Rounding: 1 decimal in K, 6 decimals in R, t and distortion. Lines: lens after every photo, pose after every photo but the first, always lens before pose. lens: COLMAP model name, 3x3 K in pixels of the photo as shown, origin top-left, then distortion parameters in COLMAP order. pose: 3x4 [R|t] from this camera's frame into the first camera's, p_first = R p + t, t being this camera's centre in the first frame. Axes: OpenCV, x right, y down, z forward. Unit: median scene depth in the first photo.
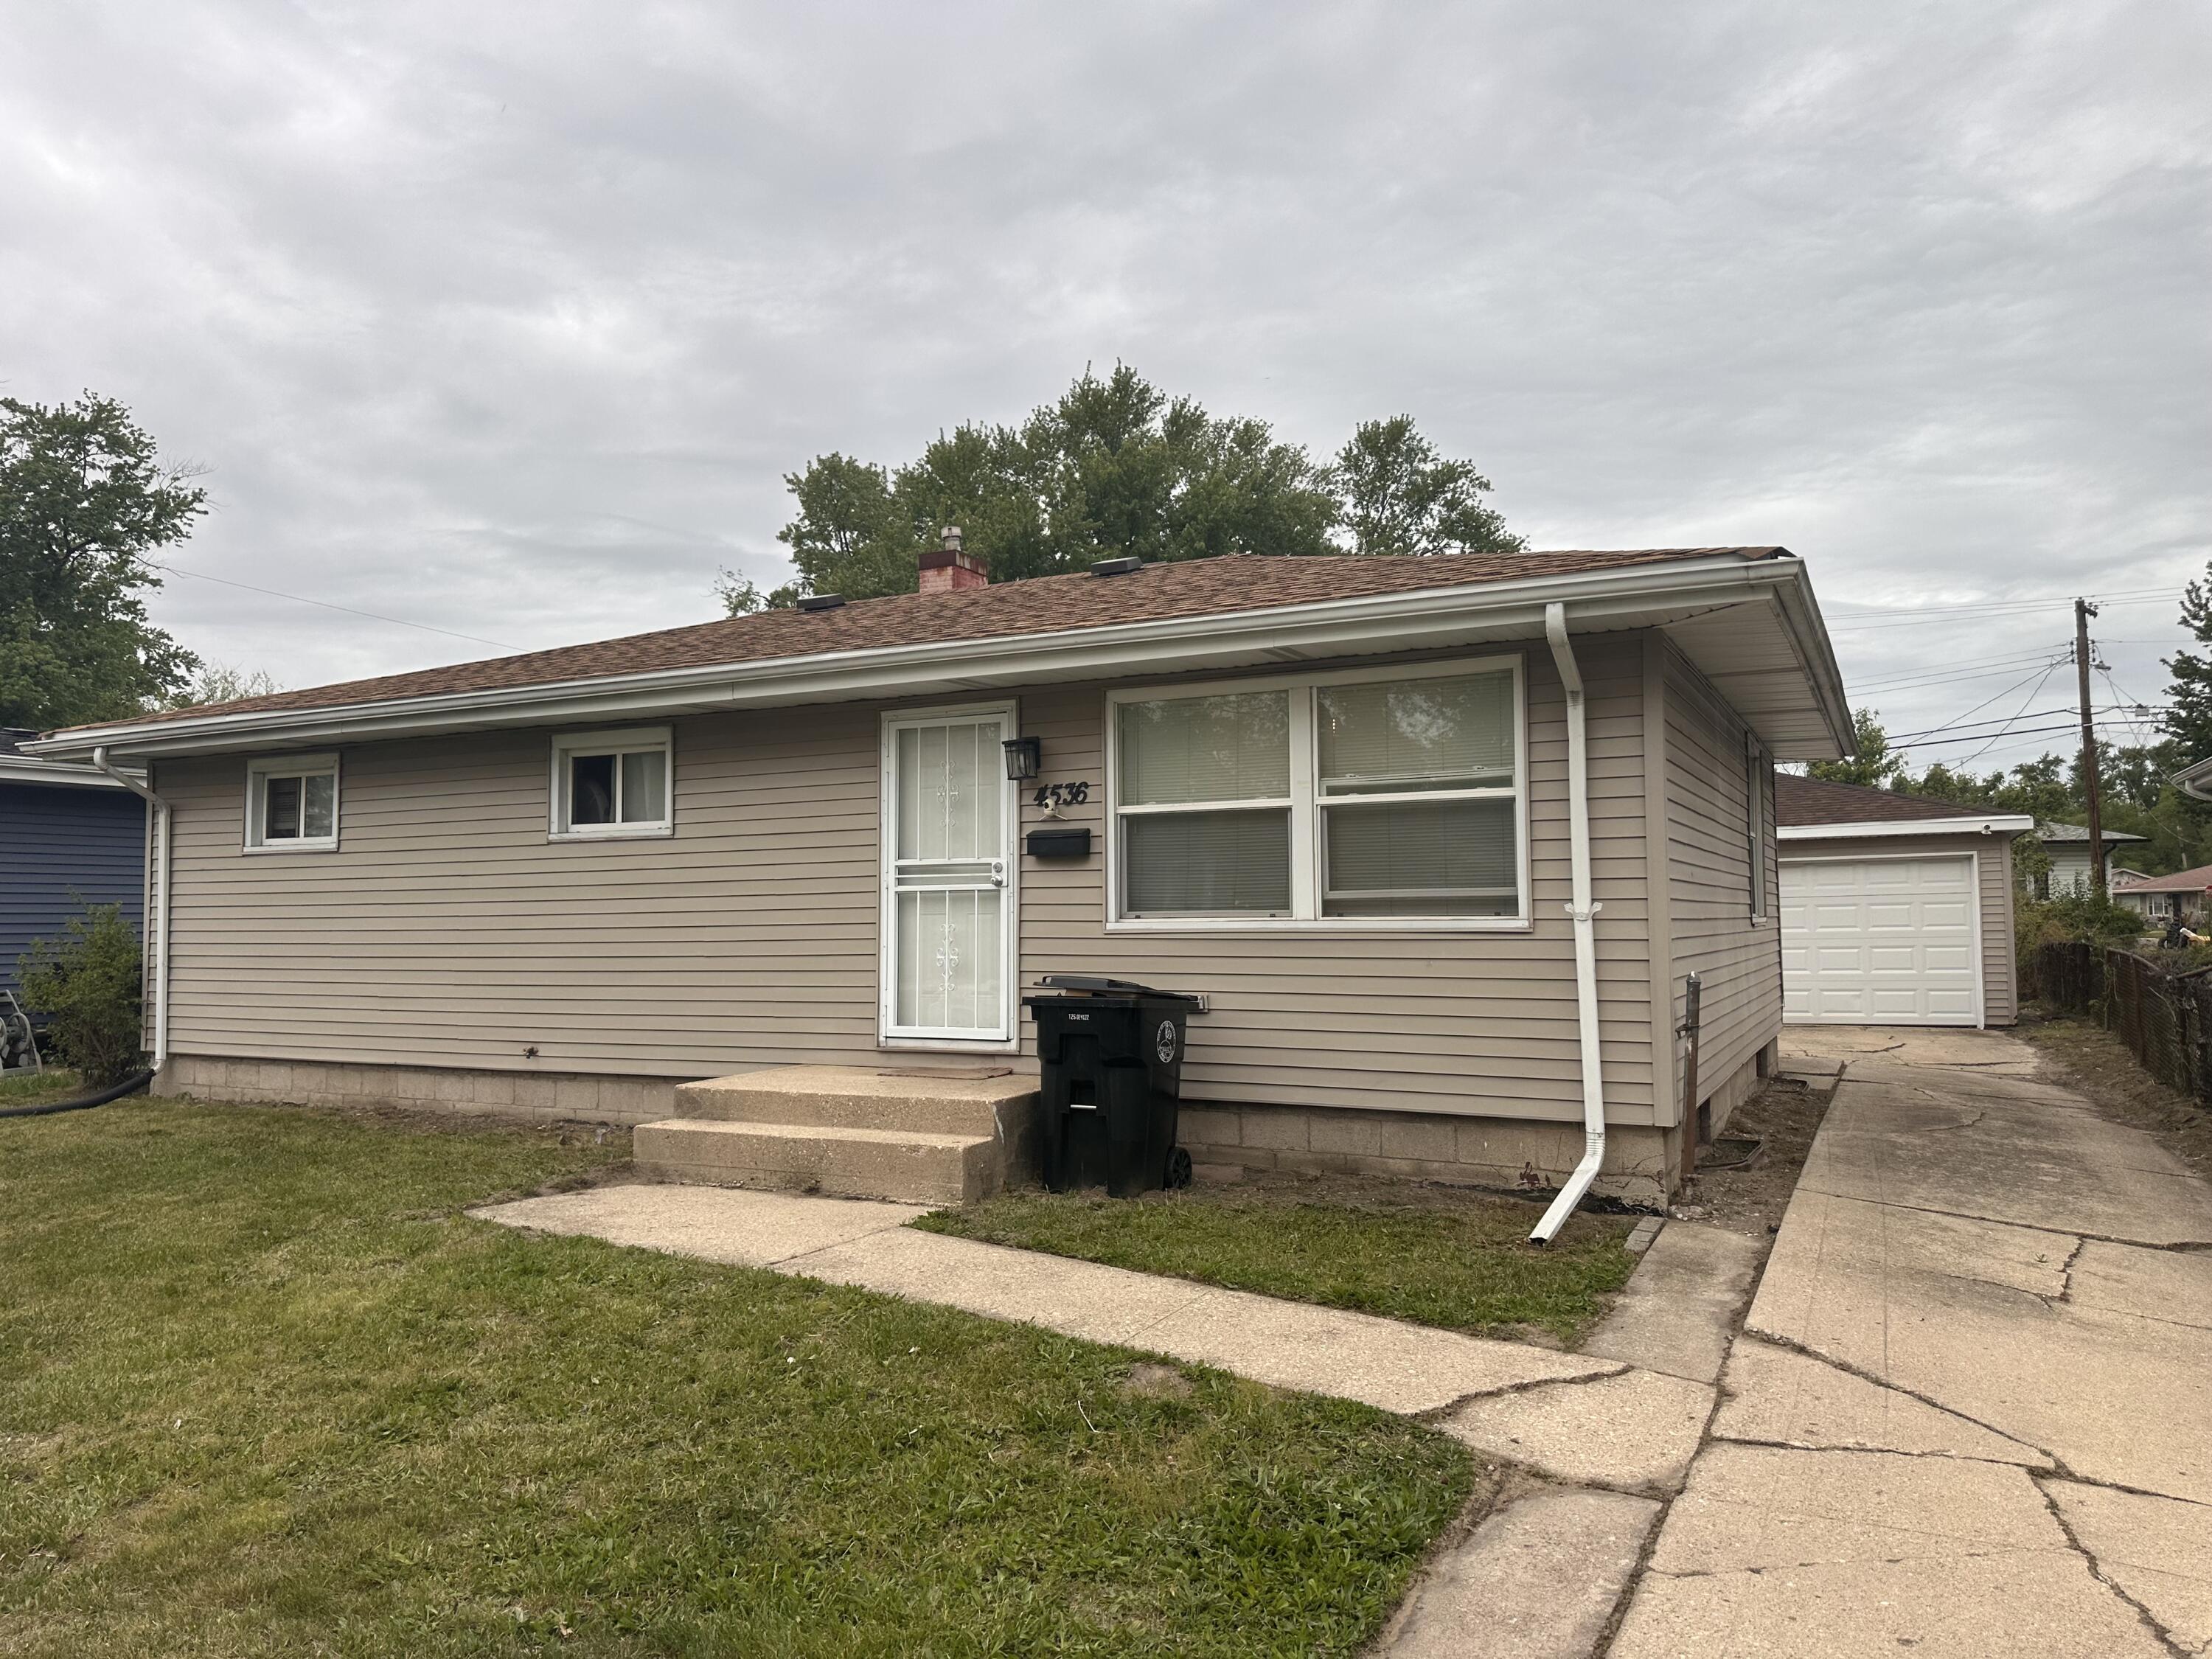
lens RADIAL K [[1550.9, 0, 1106.0], [0, 1550.9, 829.5], [0, 0, 1]] dist [-0.001487, -0.000337]
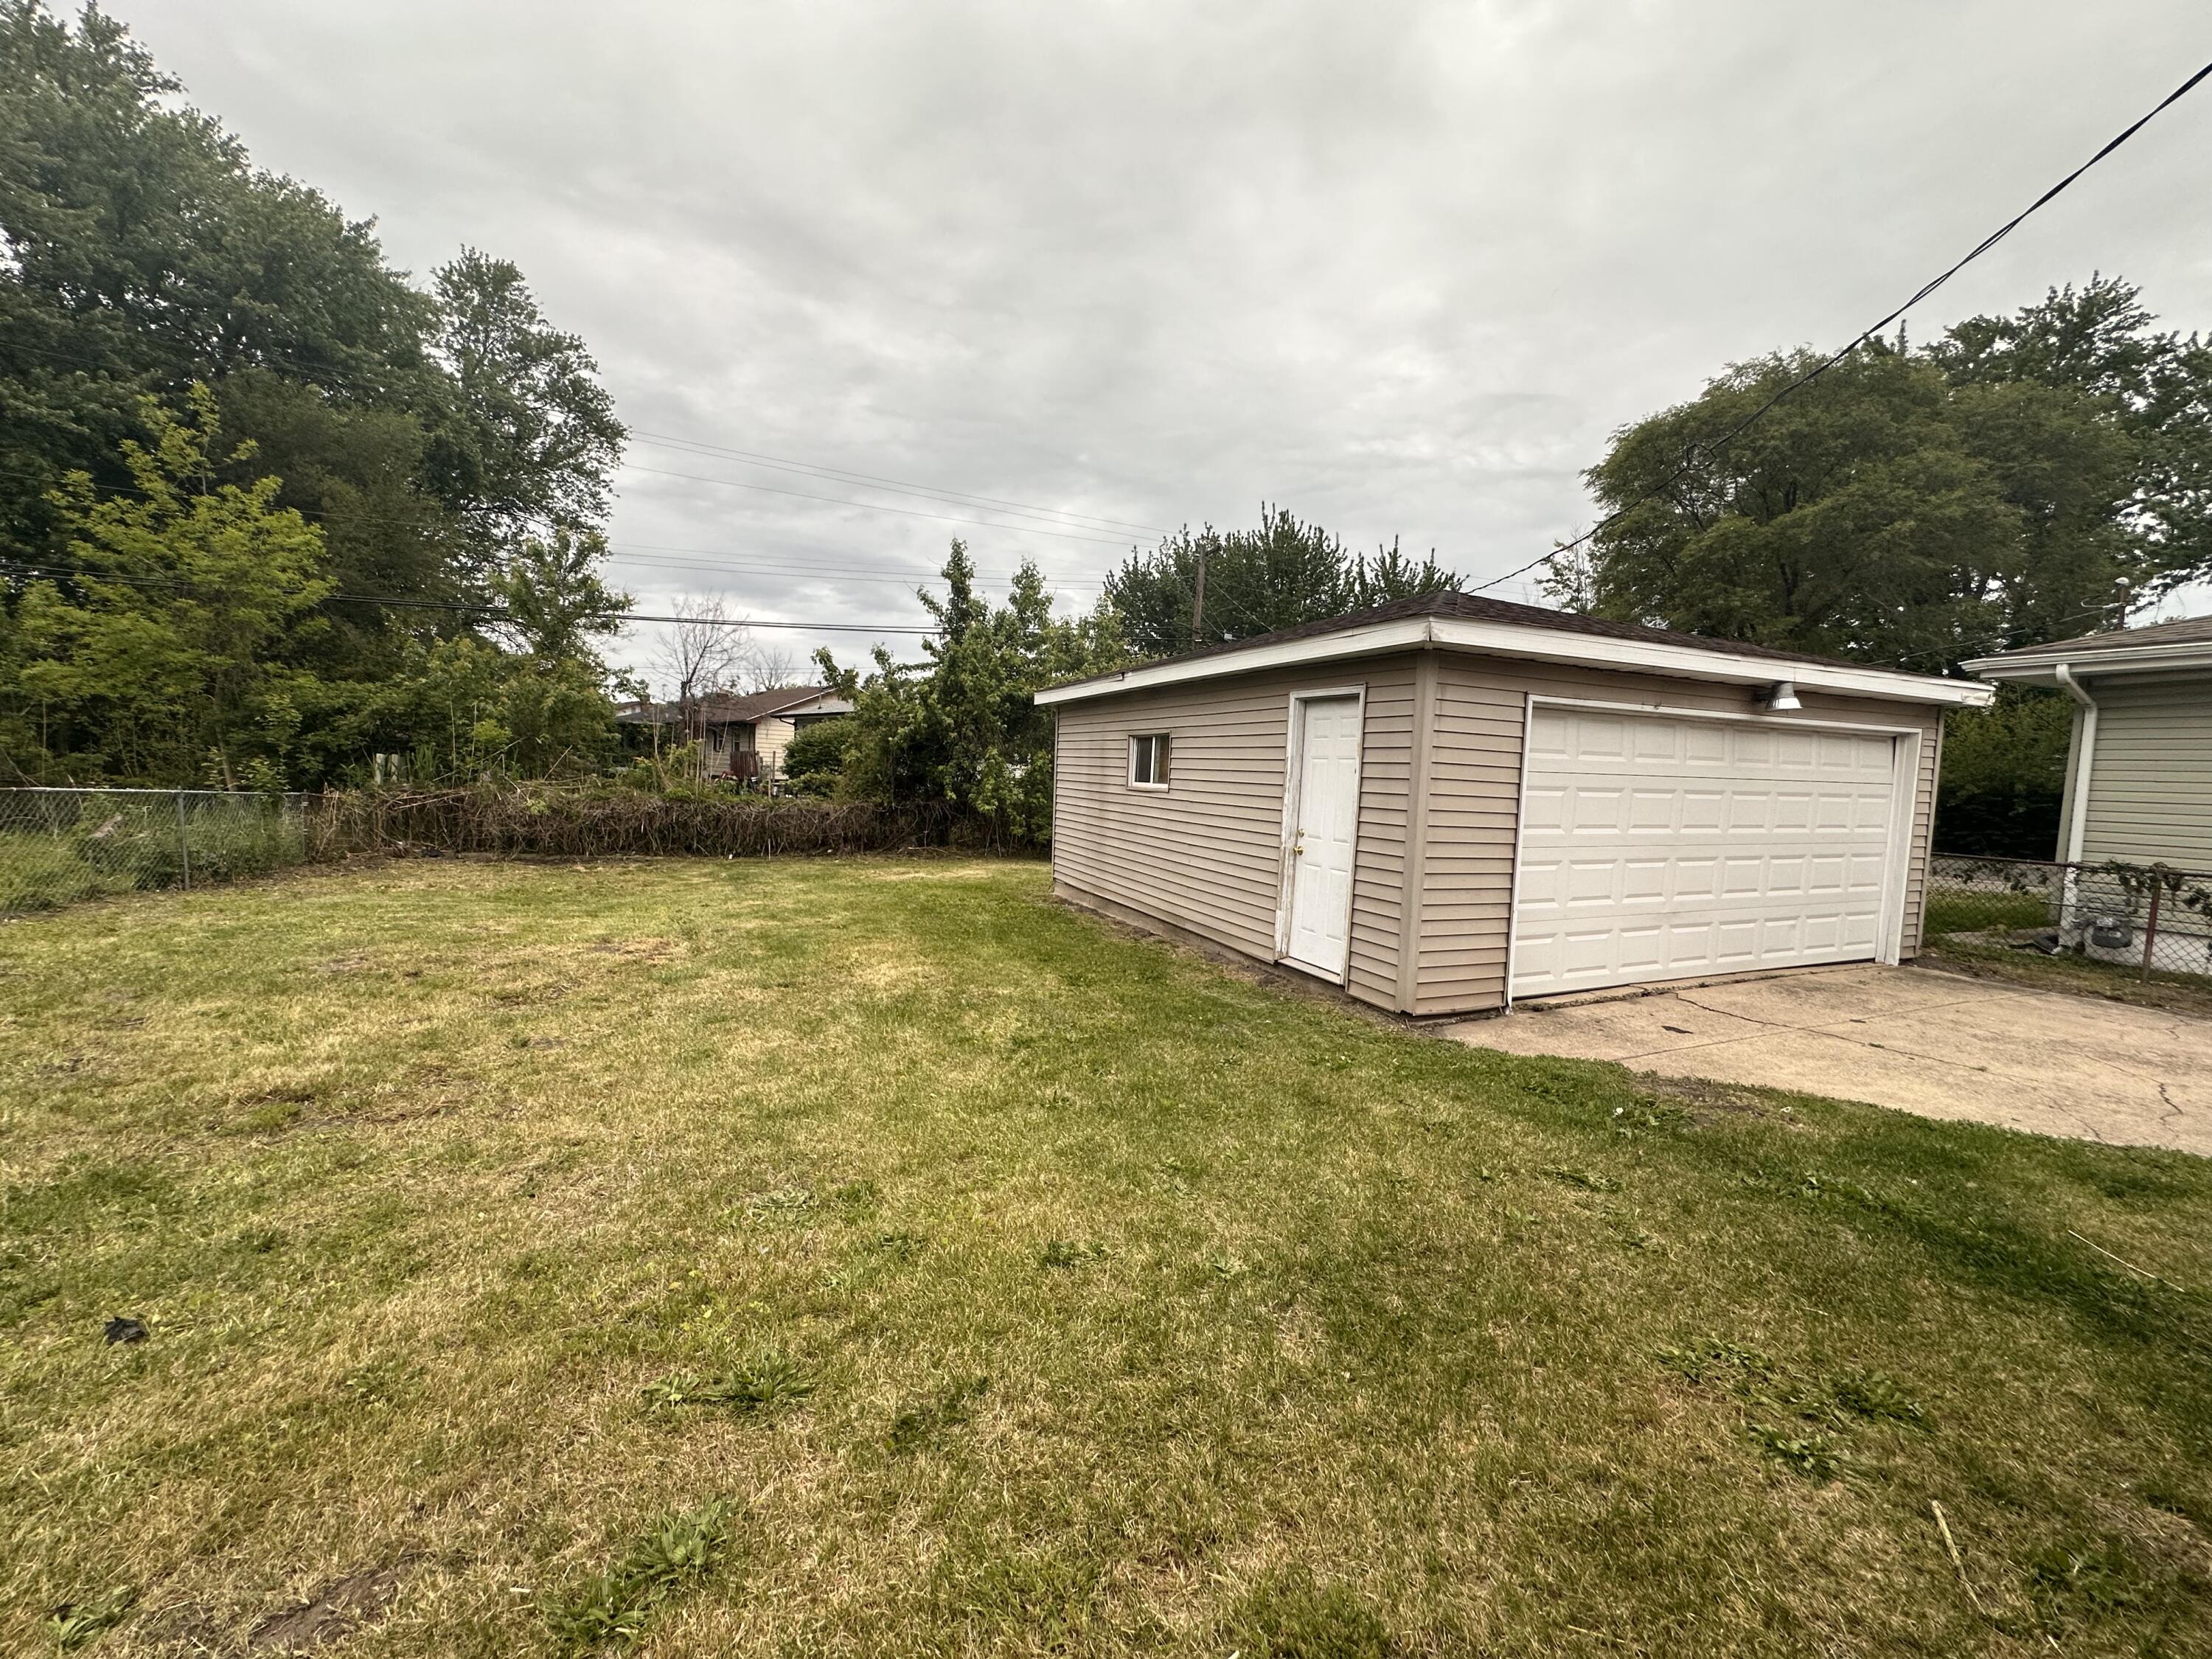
lens RADIAL K [[879.4, 0, 1106.0], [0, 879.4, 829.5], [0, 0, 1]] dist [-0.000143, -0.000190]
pose [[0.648137, -0.014198, 0.761392, -0.002827], [-0.090311, 0.991337, 0.095364, 0.015685], [-0.756150, -0.130571, 0.641240, 0.280403]]
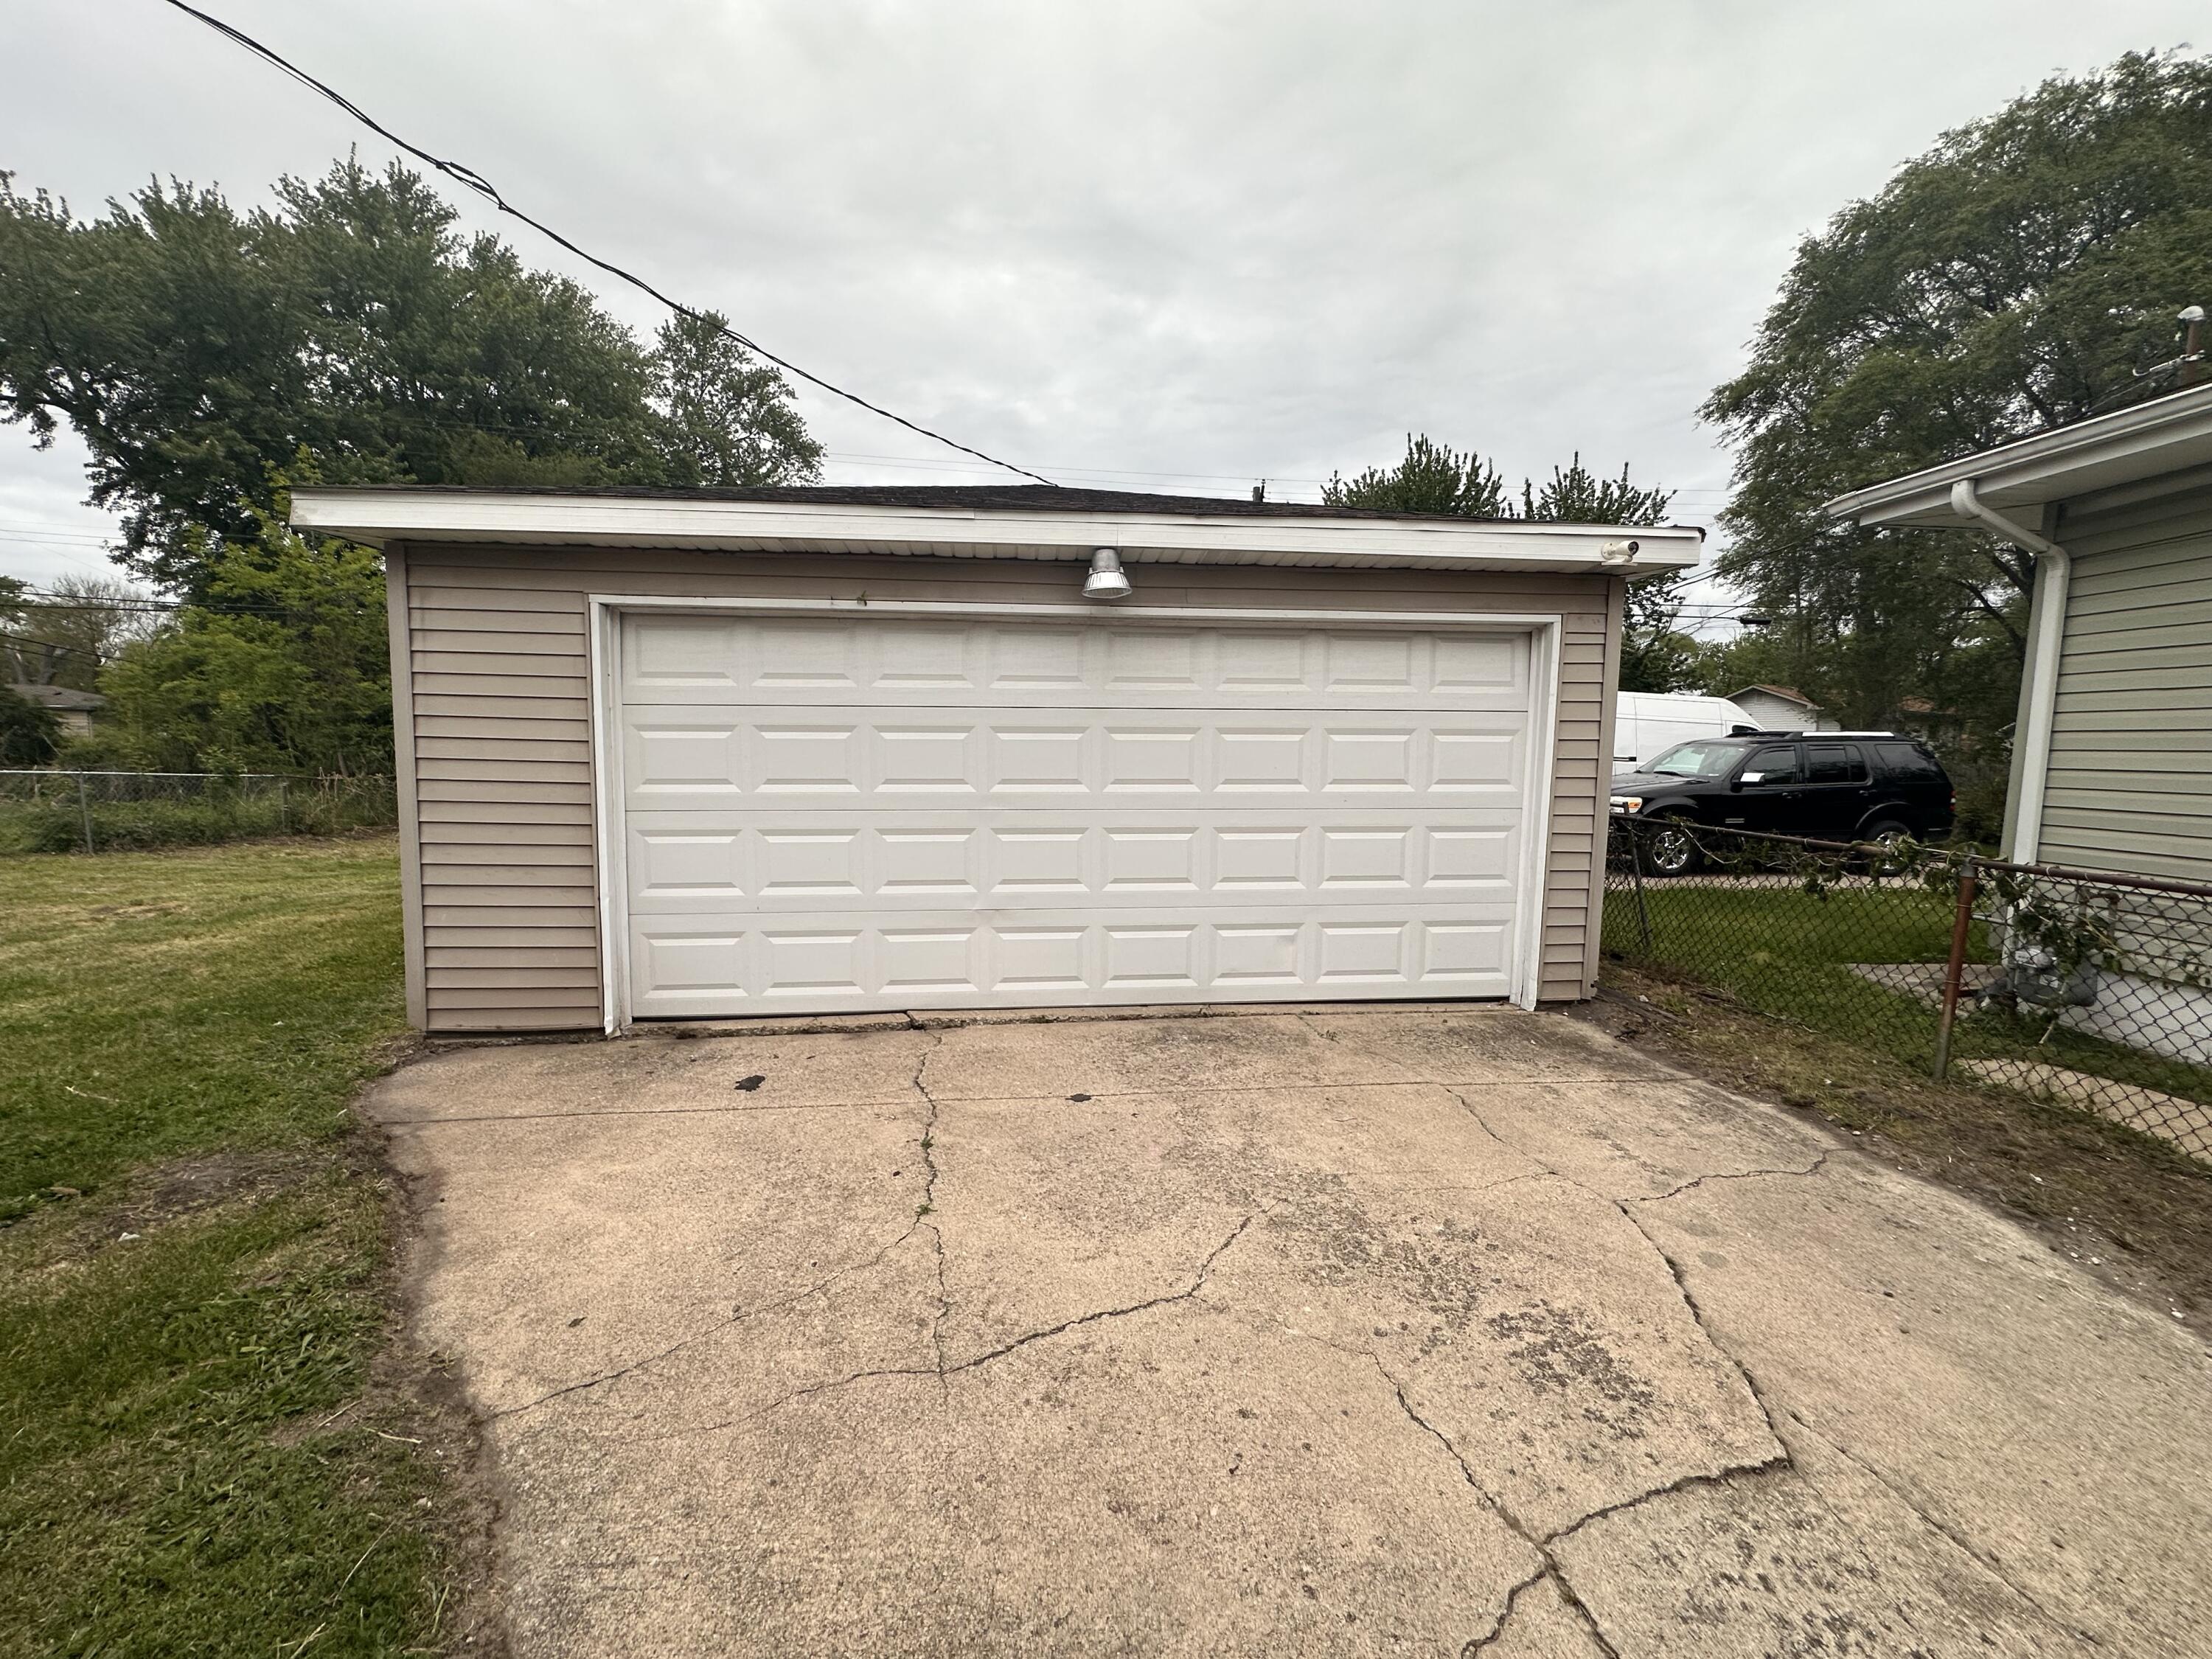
lens RADIAL K [[879.4, 0, 1106.0], [0, 879.4, 829.5], [0, 0, 1]] dist [-0.000143, -0.000190]
pose [[0.855172, -0.025419, 0.517721, 0.088763], [-0.054247, 0.988923, 0.138160, 0.012855], [-0.515498, -0.146235, 0.844320, 0.233274]]
